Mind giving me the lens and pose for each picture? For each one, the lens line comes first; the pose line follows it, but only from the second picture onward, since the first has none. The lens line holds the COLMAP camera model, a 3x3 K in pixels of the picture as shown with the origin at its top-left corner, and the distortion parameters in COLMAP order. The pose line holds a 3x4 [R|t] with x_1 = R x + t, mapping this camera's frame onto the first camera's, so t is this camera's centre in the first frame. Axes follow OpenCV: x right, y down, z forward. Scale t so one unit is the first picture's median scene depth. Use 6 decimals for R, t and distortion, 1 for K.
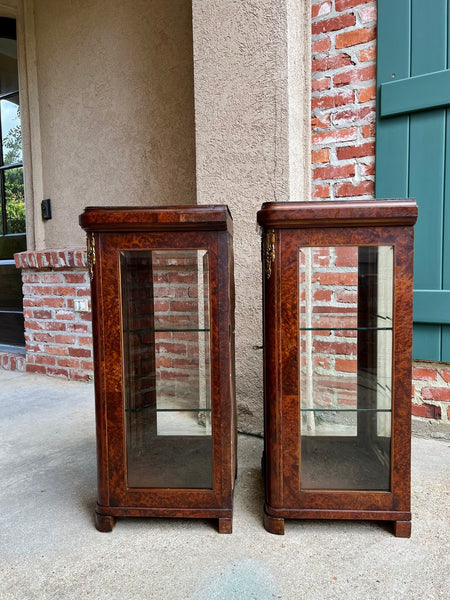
lens RADIAL K [[451.4, 0, 221.7], [0, 451.4, 305.8], [0, 0, 1]] dist [0.027152, -0.030566]
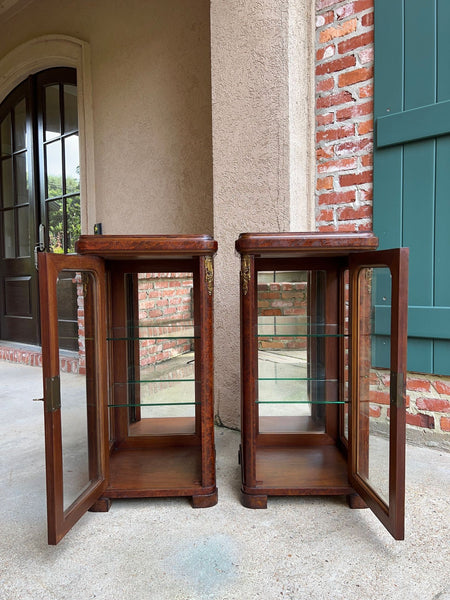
lens RADIAL K [[436.1, 0, 226.5], [0, 436.1, 306.7], [0, 0, 1]] dist [0.032310, -0.040373]
pose [[0.991532, 0.011336, -0.129369, 0.124911], [-0.014717, 0.999574, -0.025214, -0.000998], [0.129028, 0.026904, 0.991276, -0.078879]]
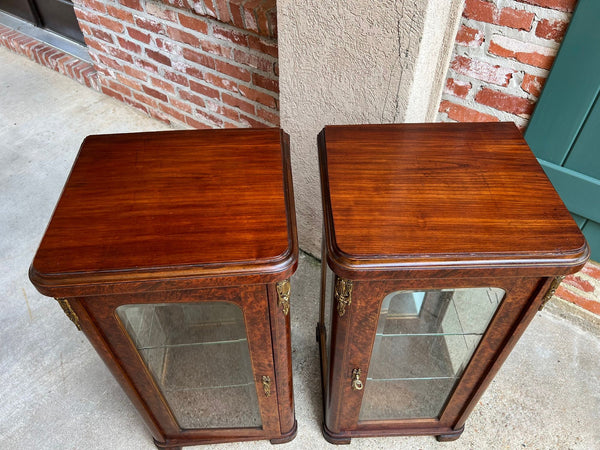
lens RADIAL K [[451.4, 0, 299.2], [0, 451.4, 214.0], [0, 0, 1]] dist [0.027152, -0.030566]
pose [[0.994942, 0.078439, -0.062749, 0.040577], [-0.018194, 0.755073, 0.655389, -0.421874], [0.098788, -0.650932, 0.752681, 0.343634]]
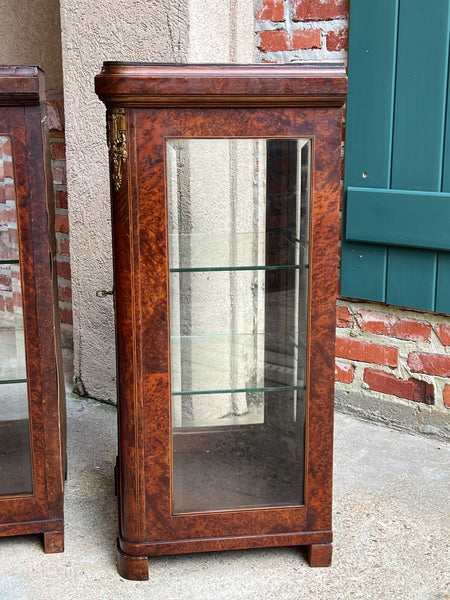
lens RADIAL K [[844.6, 0, 234.0], [0, 844.6, 307.5], [0, 0, 1]] dist [0.090281, 0.000000]
pose [[0.992880, 0.041420, -0.111686, 0.319818], [-0.023835, 0.987719, 0.154412, -0.047297], [0.116711, -0.150651, 0.981674, -0.131217]]
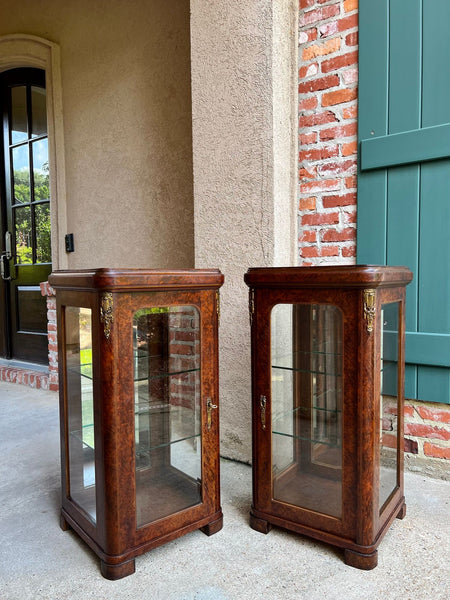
lens RADIAL K [[436.1, 0, 226.1], [0, 436.1, 306.6], [0, 0, 1]] dist [0.032310, -0.040373]
pose [[0.998042, 0.009104, -0.061889, 0.091873], [-0.010219, 0.999791, -0.017729, -0.066462], [0.061714, 0.018327, 0.997926, -0.052141]]
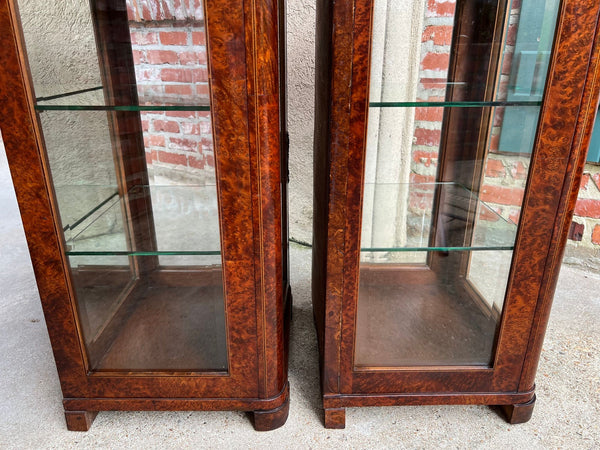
lens RADIAL K [[436.1, 0, 295.0], [0, 436.1, 220.6], [0, 0, 1]] dist [0.032310, -0.040373]
pose [[0.998360, 0.034510, -0.045681, 0.049197], [-0.020051, 0.958134, 0.285616, 0.023740], [0.053625, -0.284232, 0.957255, 0.287671]]
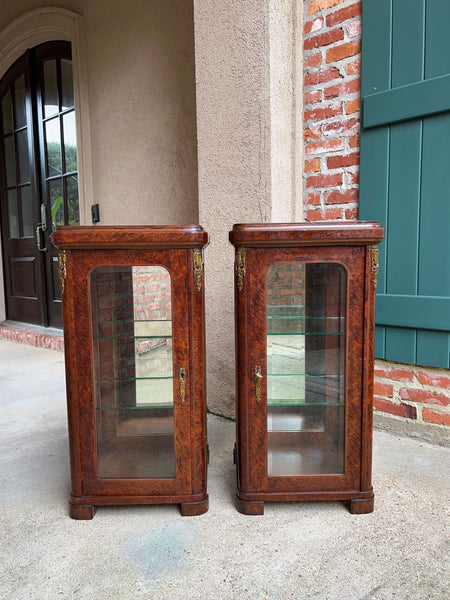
lens RADIAL K [[451.4, 0, 229.3], [0, 451.4, 305.1], [0, 0, 1]] dist [0.027152, -0.030566]
pose [[0.983513, 0.019820, -0.179746, 0.229568], [-0.014690, 0.999447, 0.029824, -0.033981], [0.180238, -0.026692, 0.983261, -0.087299]]
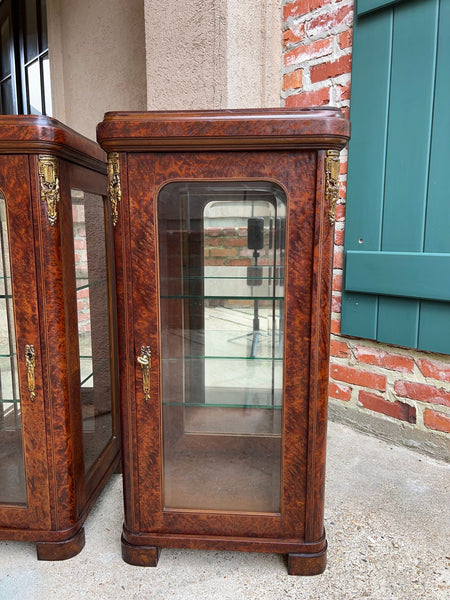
lens RADIAL K [[436.1, 0, 234.2], [0, 436.1, 305.1], [0, 0, 1]] dist [0.032310, -0.040373]
pose [[0.967099, 0.054662, -0.248460, 0.340816], [-0.035420, 0.996063, 0.081268, 0.002587], [0.251924, -0.069794, 0.965227, 0.213086]]
